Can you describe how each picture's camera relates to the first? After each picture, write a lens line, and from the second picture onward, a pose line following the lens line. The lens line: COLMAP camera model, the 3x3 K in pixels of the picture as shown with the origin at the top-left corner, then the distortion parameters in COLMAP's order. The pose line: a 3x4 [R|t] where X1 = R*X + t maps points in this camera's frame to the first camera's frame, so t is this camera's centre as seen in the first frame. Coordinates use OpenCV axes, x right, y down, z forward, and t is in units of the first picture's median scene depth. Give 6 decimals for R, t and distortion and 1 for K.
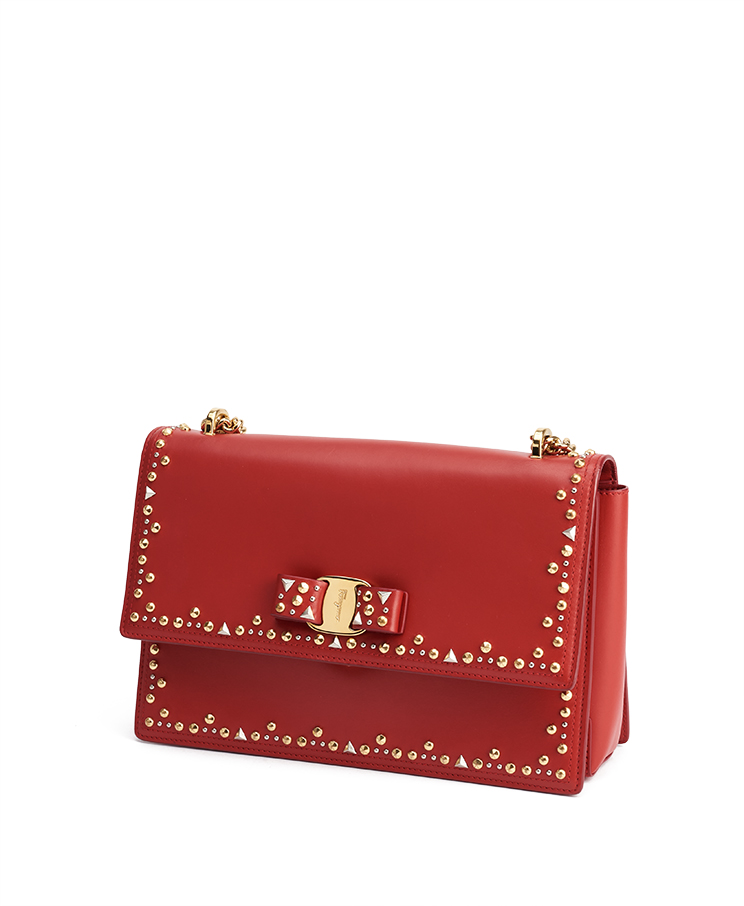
lens RADIAL K [[1967.4, 0, 329.5], [0, 1967.4, 492.1], [0, 0, 1]] dist [-0.020174, 0.011508]
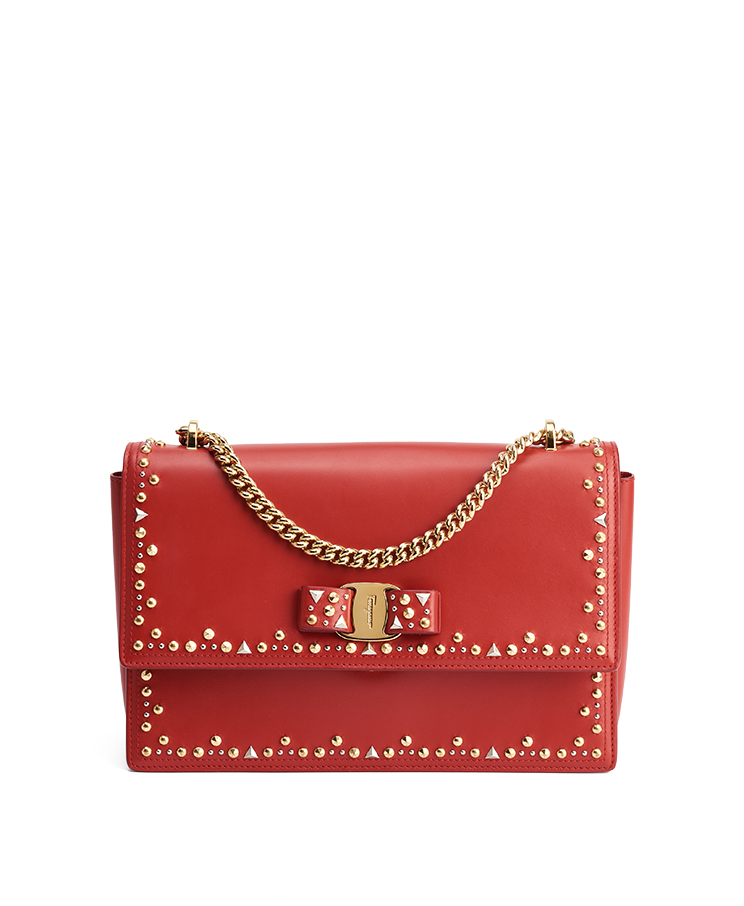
lens RADIAL K [[1967.4, 0, 329.5], [0, 1967.4, 492.1], [0, 0, 1]] dist [-0.020174, 0.011508]
pose [[0.930008, -0.080510, 0.358614, -0.366122], [0.073813, 0.996747, 0.032350, -0.036463], [-0.360052, -0.003616, 0.932925, 0.077896]]
